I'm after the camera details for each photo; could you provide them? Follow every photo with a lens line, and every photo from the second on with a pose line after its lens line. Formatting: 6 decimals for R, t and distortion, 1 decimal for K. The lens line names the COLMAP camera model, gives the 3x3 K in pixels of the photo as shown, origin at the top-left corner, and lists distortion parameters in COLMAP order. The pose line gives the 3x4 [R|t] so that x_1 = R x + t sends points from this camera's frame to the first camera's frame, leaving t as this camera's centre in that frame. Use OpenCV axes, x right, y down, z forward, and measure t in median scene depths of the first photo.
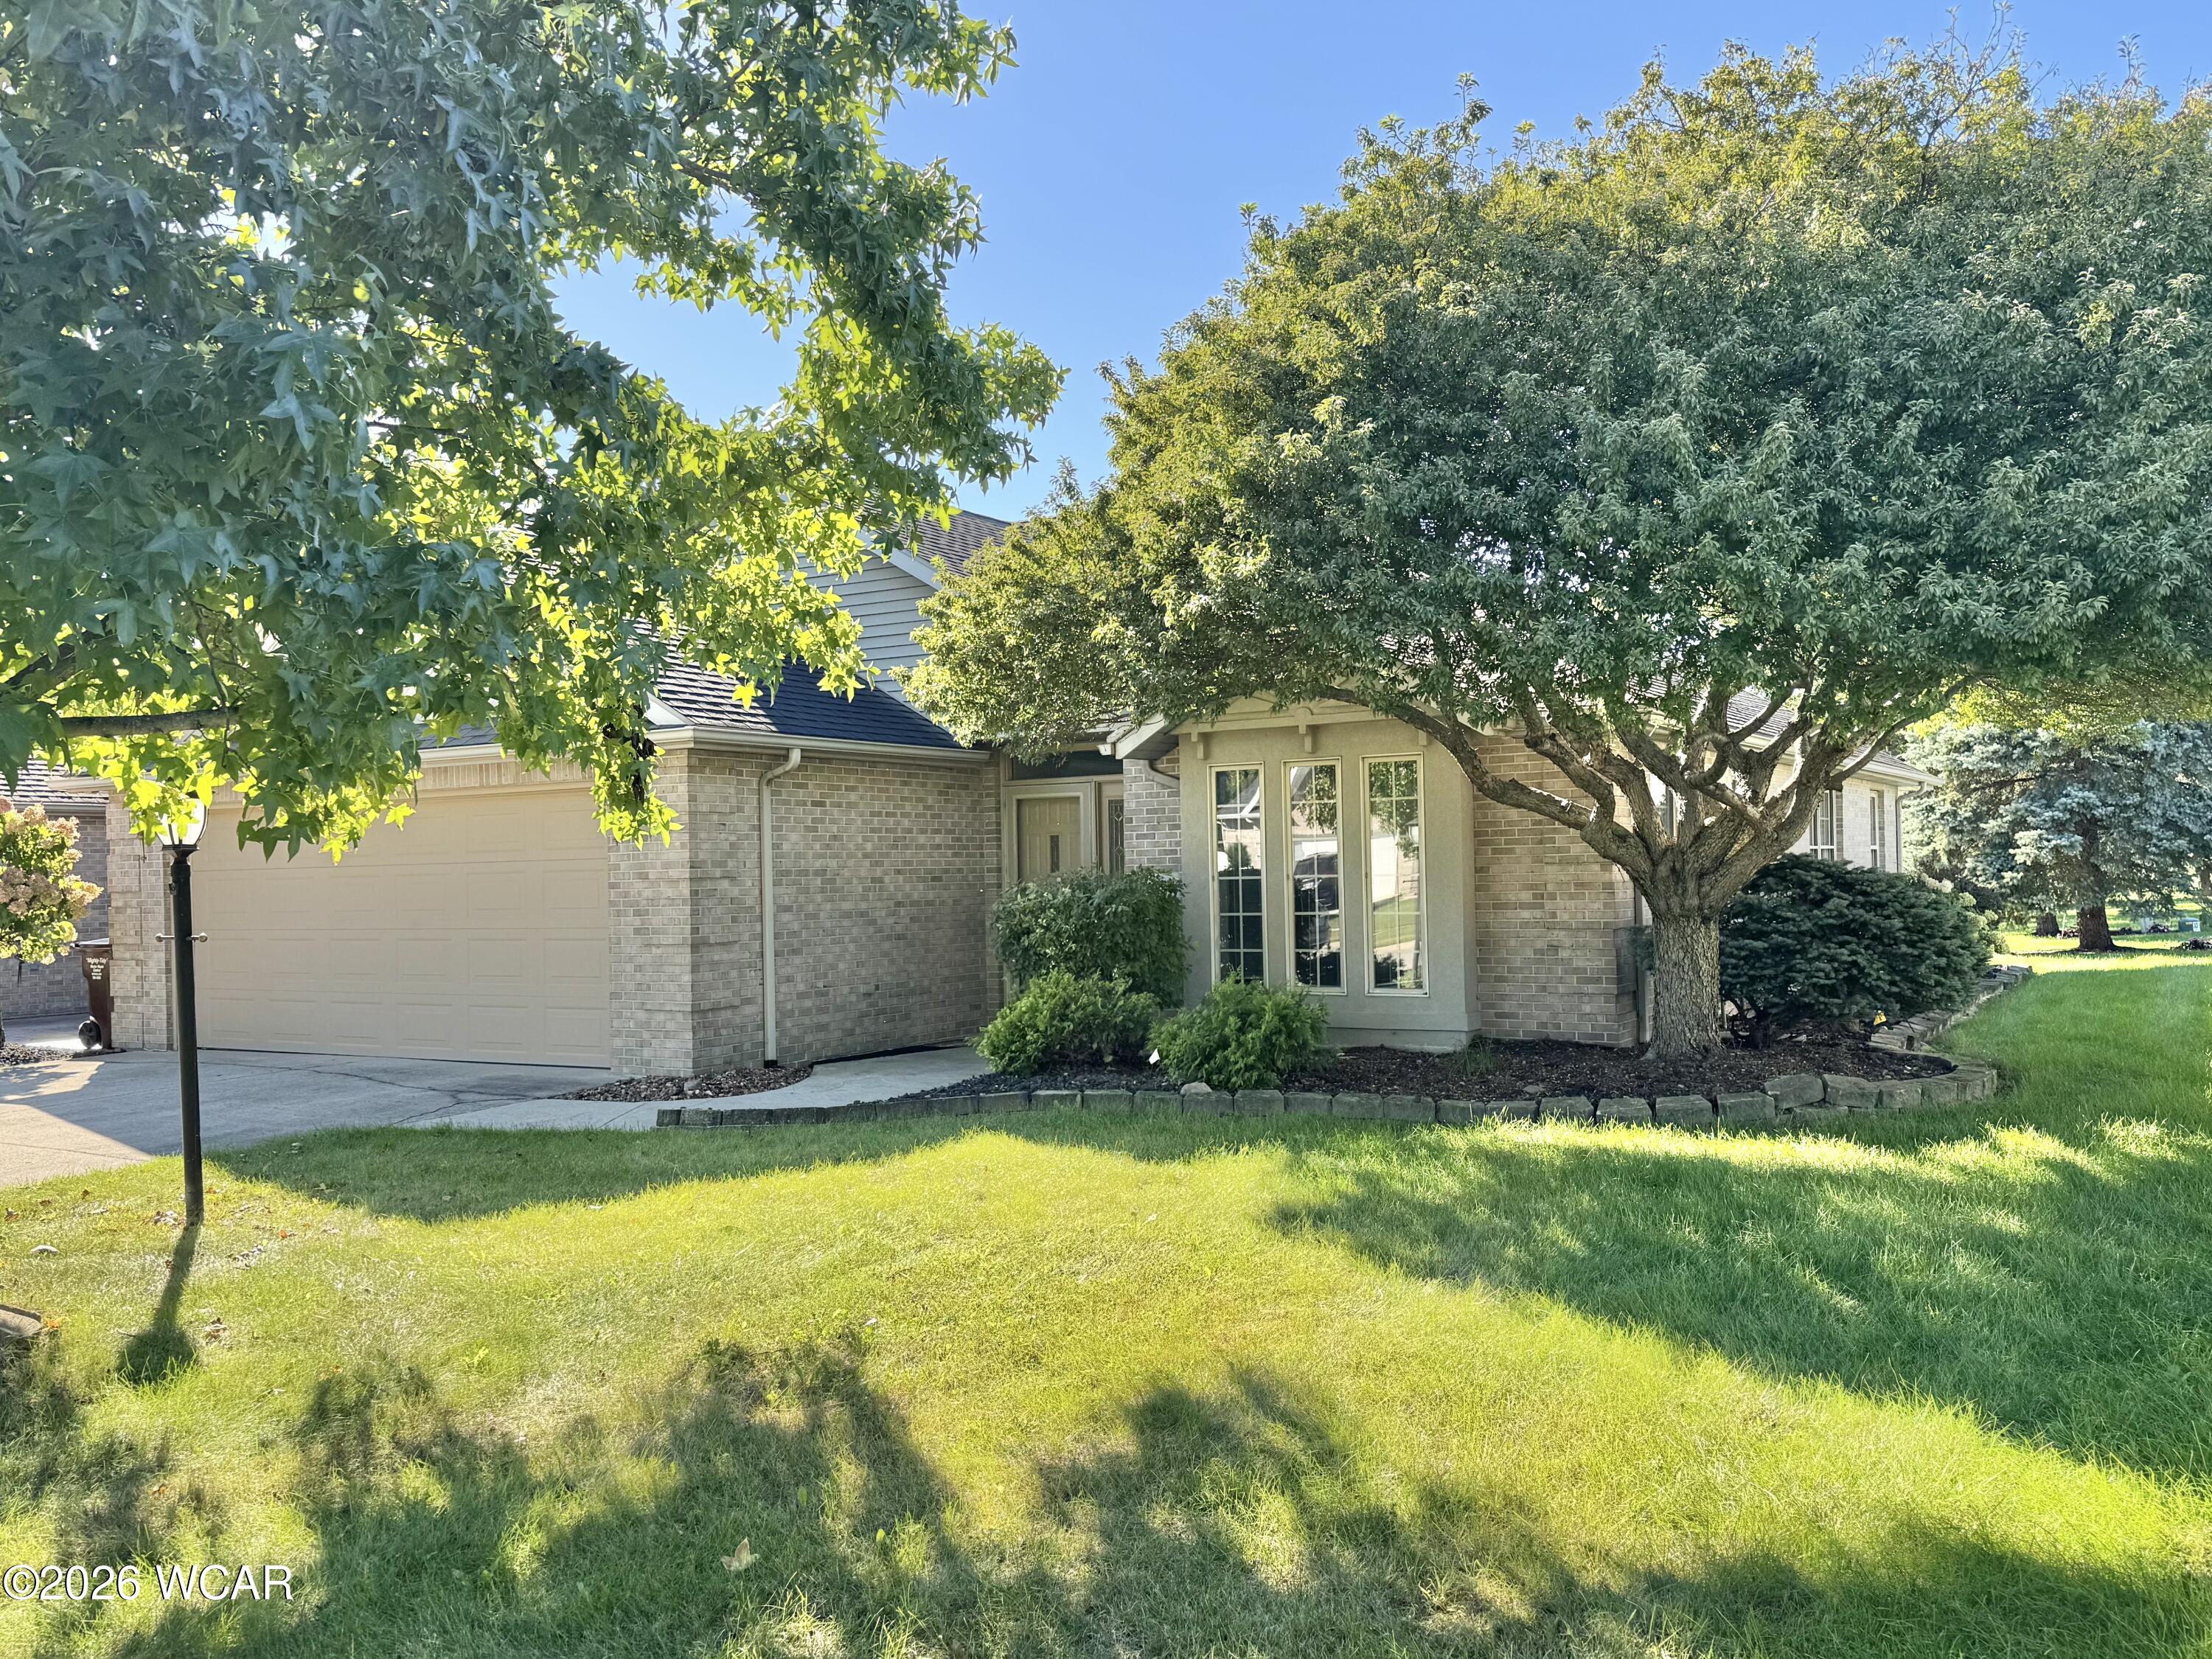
lens RADIAL K [[1789.5, 0, 1097.9], [0, 1789.5, 834.4], [0, 0, 1]] dist [0.094604, 0.001578]
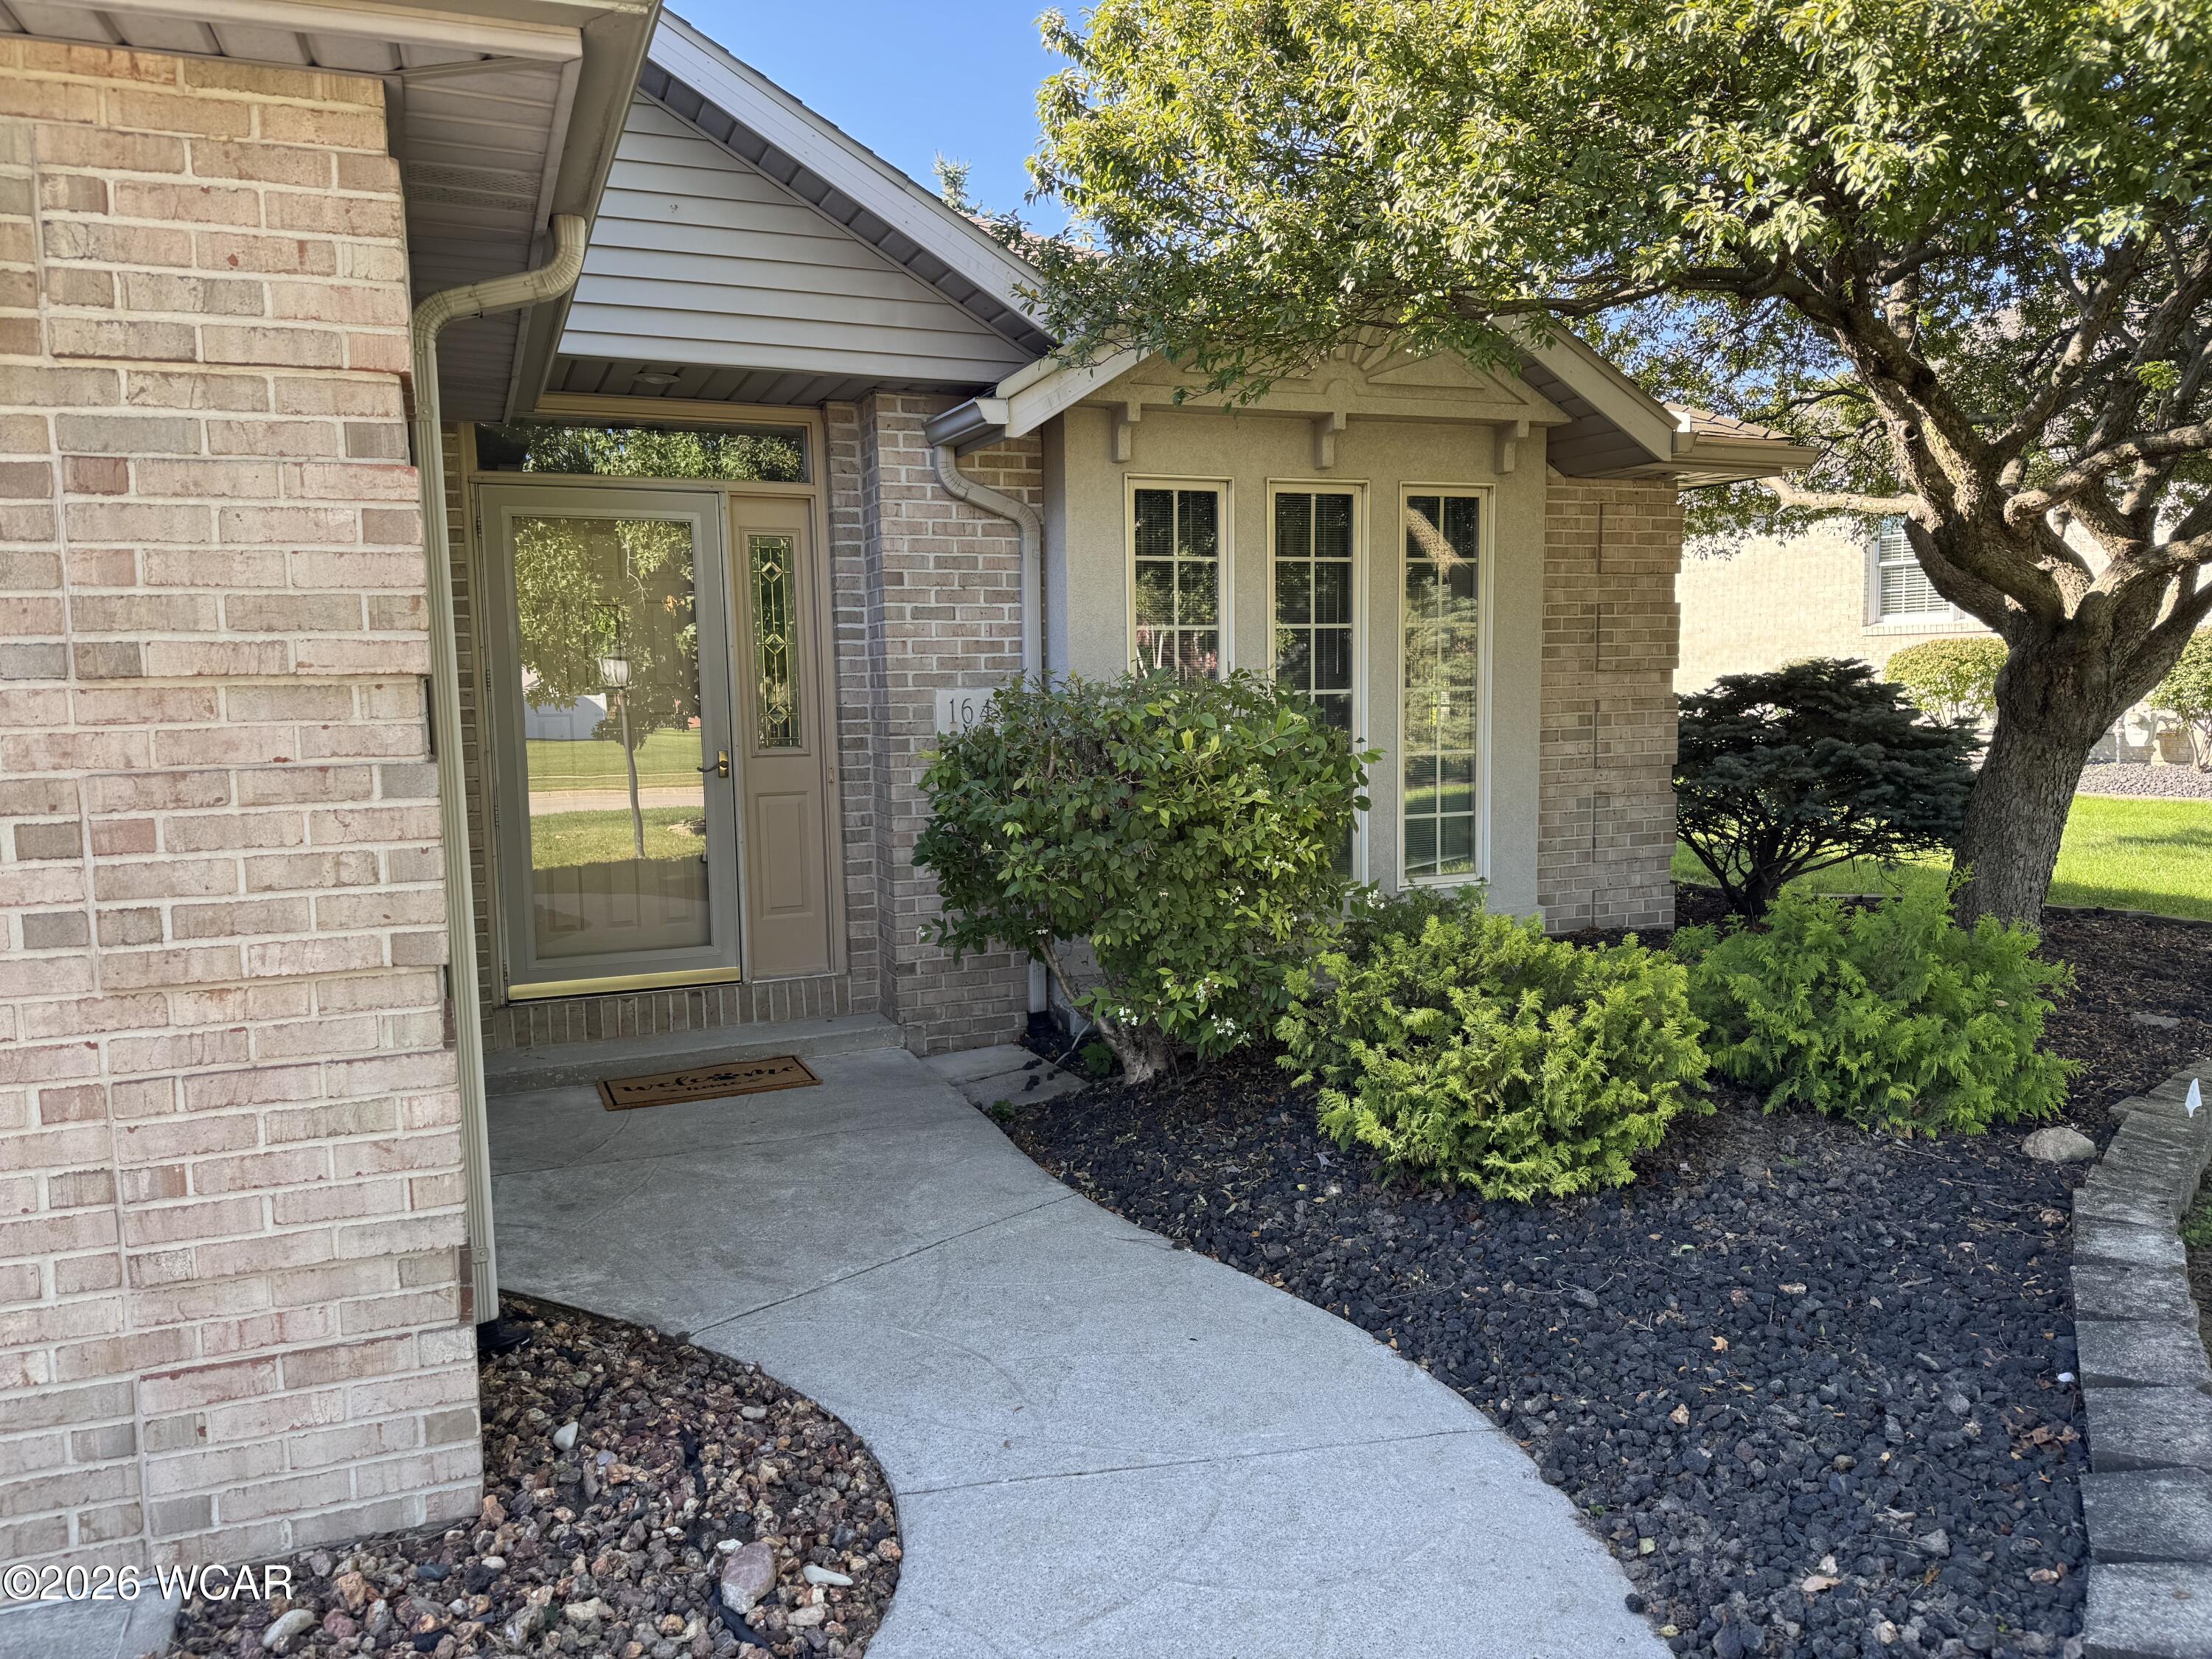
lens RADIAL K [[1551.4, 0, 1095.3], [0, 1551.4, 839.8], [0, 0, 1]] dist [0.023345, -0.007741]
pose [[0.588282, -0.070564, 0.805572, -0.339576], [-0.010075, 0.995469, 0.094556, 0.025708], [-0.808593, -0.063741, 0.584905, 0.808950]]
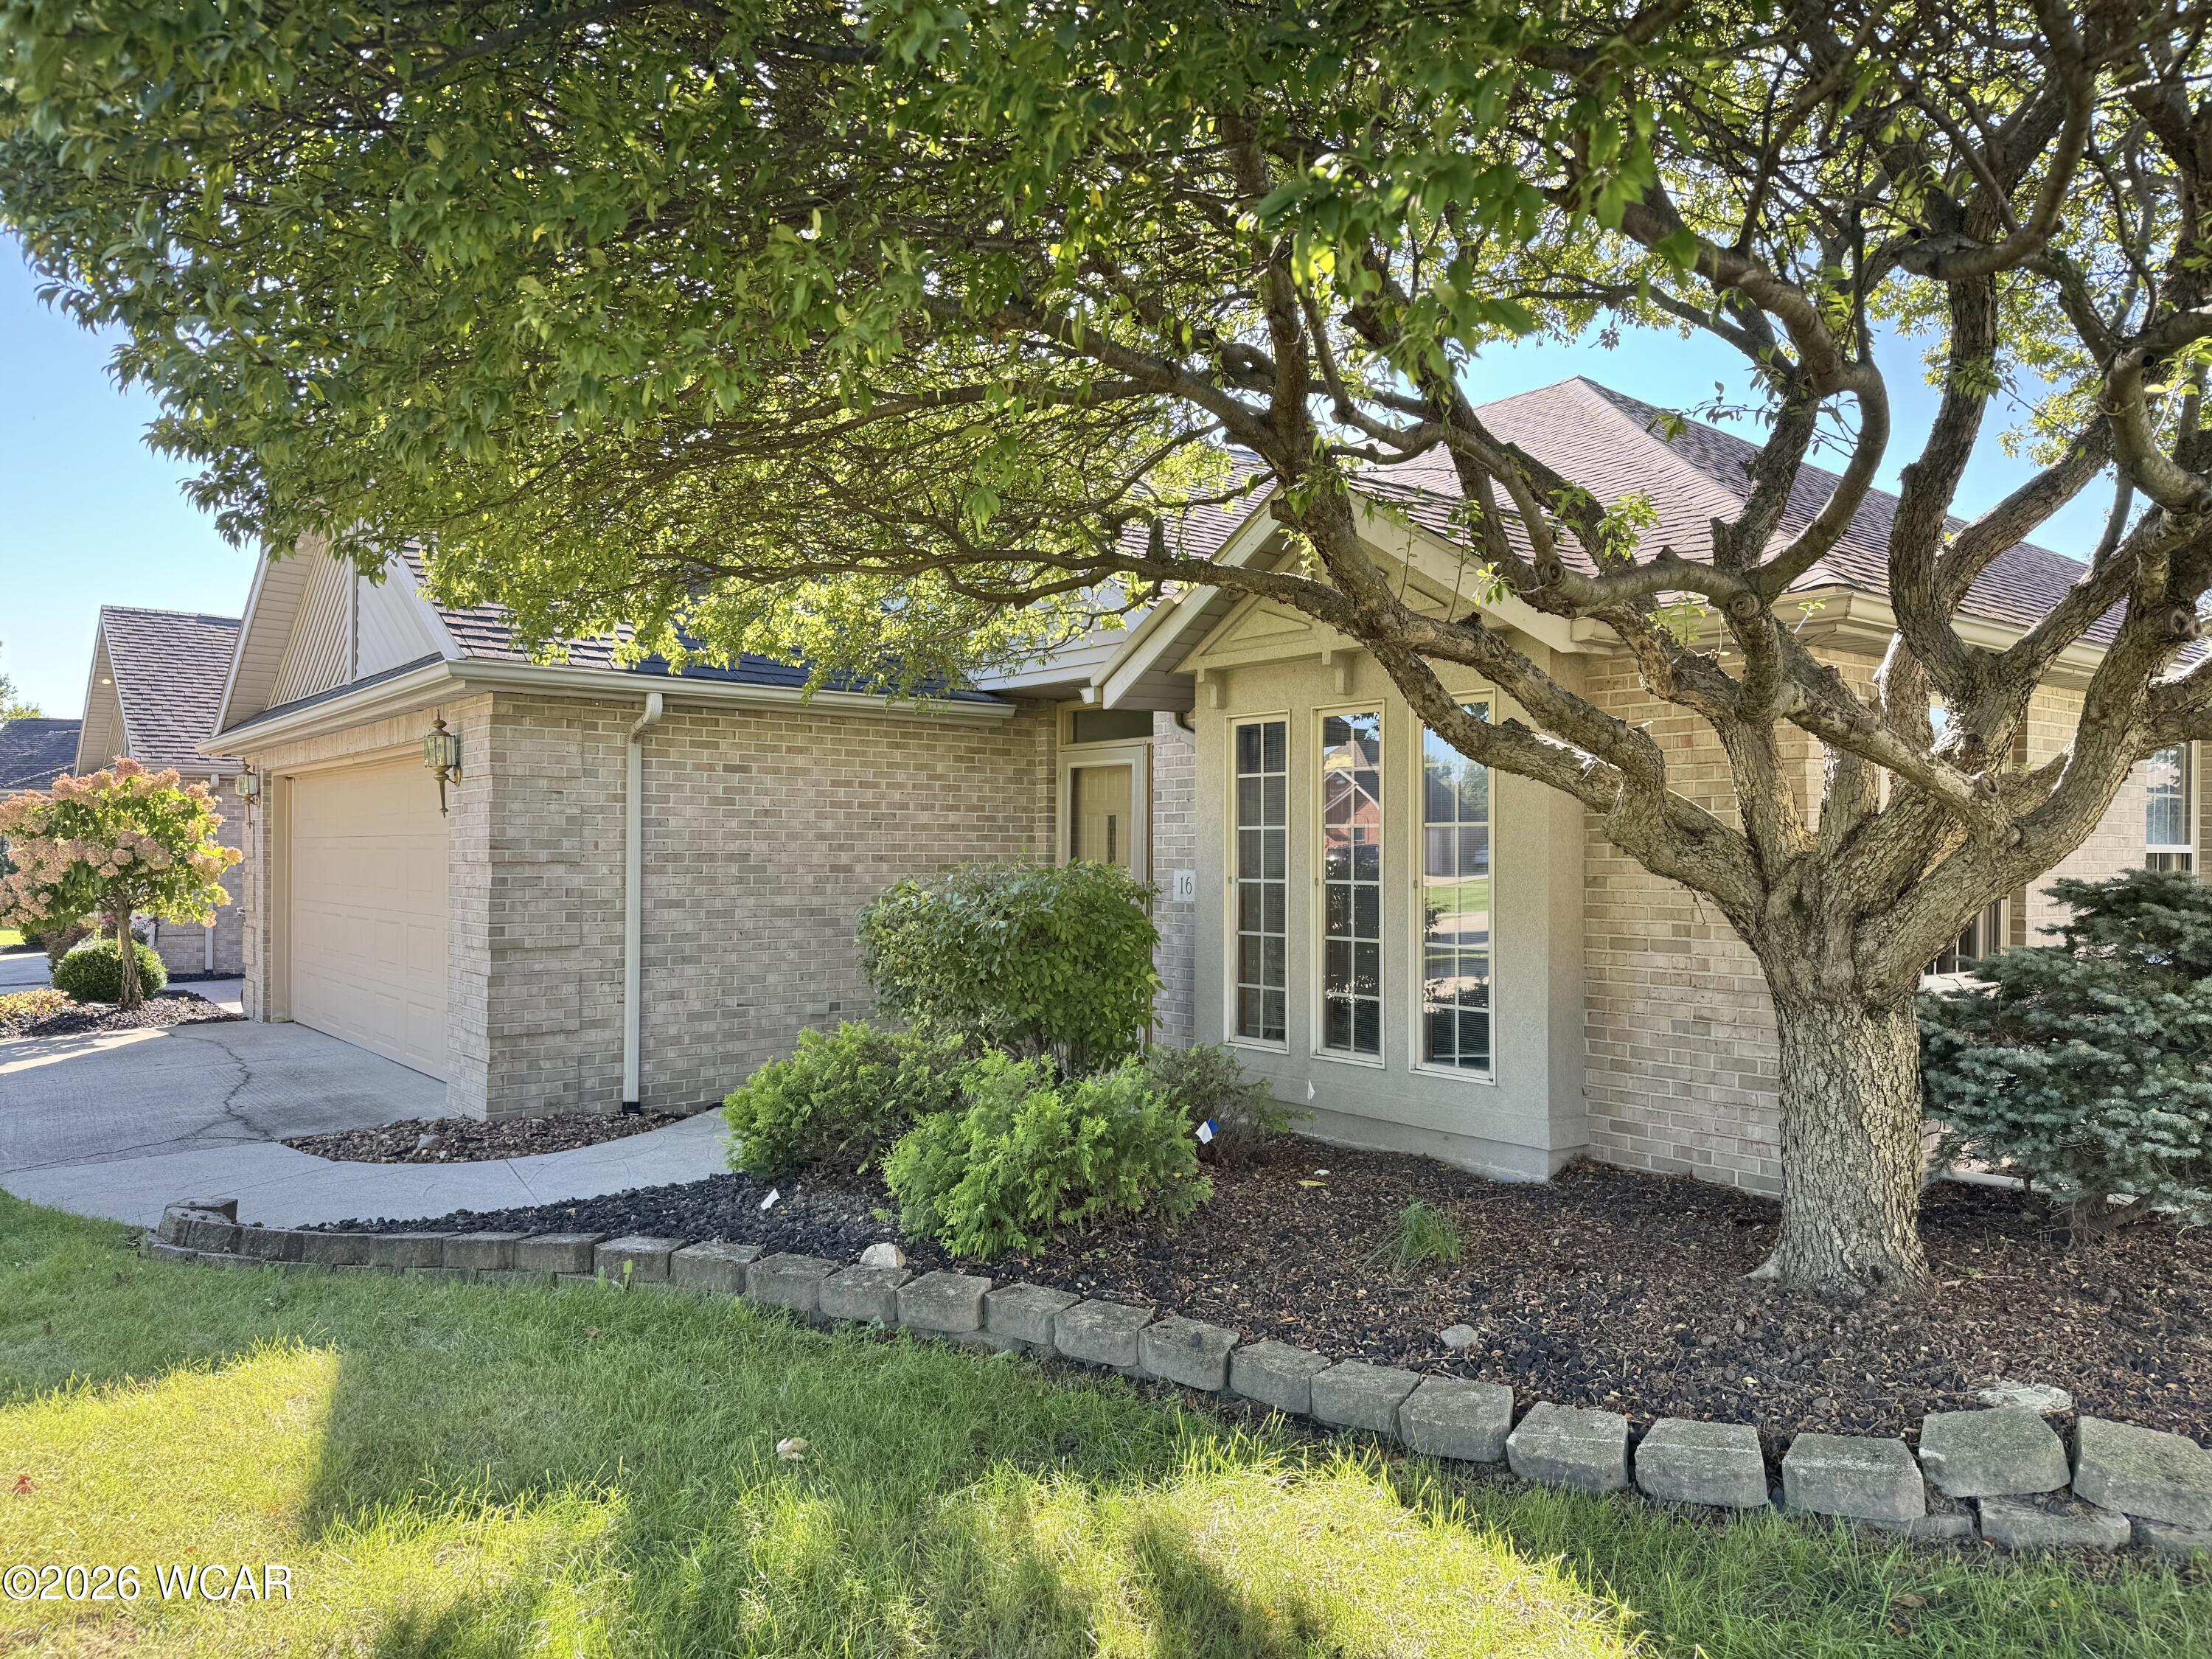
lens RADIAL K [[1551.4, 0, 1115.5], [0, 1551.4, 828.1], [0, 0, 1]] dist [0.023345, -0.007741]
pose [[0.942211, 0.018994, -0.334483, 0.241287], [-0.016260, 0.999808, 0.010972, -0.001617], [0.334627, -0.004899, 0.942338, 0.463172]]
